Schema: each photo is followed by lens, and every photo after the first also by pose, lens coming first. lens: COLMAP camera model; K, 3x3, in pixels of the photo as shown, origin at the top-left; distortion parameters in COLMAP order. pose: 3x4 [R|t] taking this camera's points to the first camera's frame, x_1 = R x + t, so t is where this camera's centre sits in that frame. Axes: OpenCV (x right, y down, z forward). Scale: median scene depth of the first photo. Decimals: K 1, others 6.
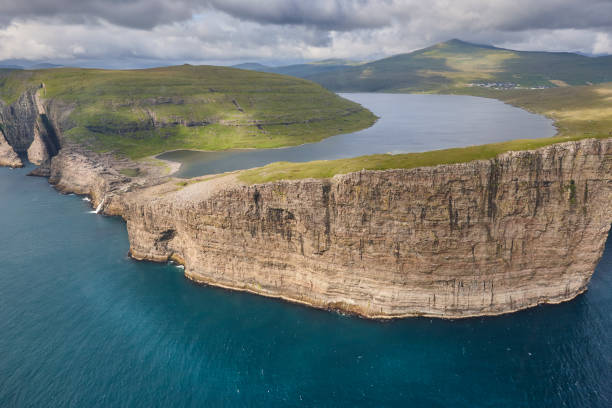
lens RADIAL K [[420.6, 0, 306.5], [0, 420.6, 205.2], [0, 0, 1]] dist [0.003096, -0.000552]
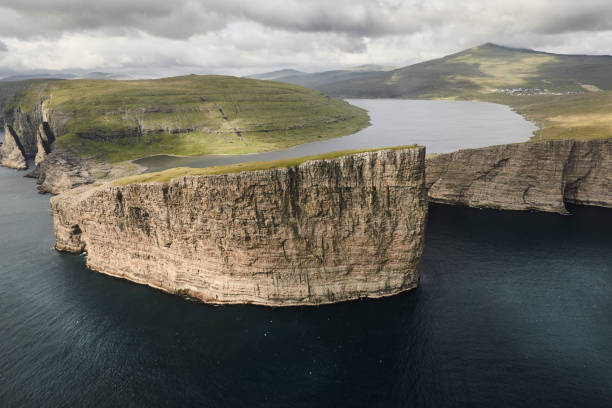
lens RADIAL K [[420.6, 0, 306.5], [0, 420.6, 205.2], [0, 0, 1]] dist [0.003096, -0.000552]
pose [[0.995207, 0.019072, -0.095911, 0.516648], [-0.020230, 0.999733, -0.011125, 0.005927], [0.095674, 0.013012, 0.995328, -0.122743]]
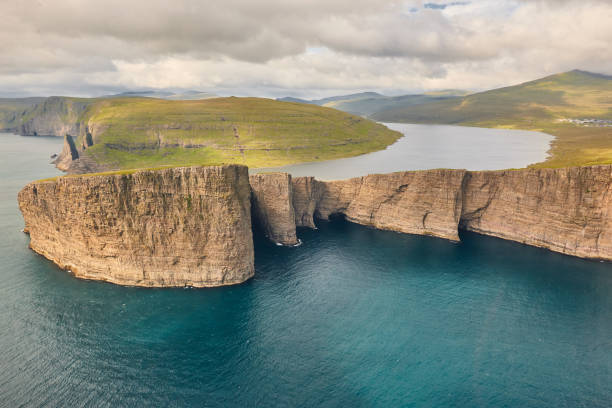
lens RADIAL K [[419.9, 0, 306.3], [0, 419.9, 204.3], [0, 0, 1]] dist [0.004744, 0.000966]
pose [[0.954604, 0.087037, -0.284879, 1.292397], [-0.105100, 0.993268, -0.048715, 0.000163], [0.278721, 0.076444, 0.957325, -0.209944]]
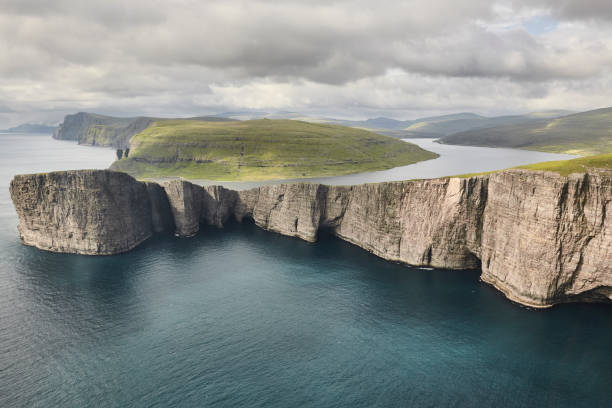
lens RADIAL K [[431.3, 0, 307.0], [0, 431.3, 203.5], [0, 0, 1]] dist [0.002336, -0.000462]
pose [[0.860254, 0.117477, -0.496147, 2.460330], [-0.173614, 0.982435, -0.068406, -0.039721], [0.479396, 0.144985, 0.865540, -0.262274]]
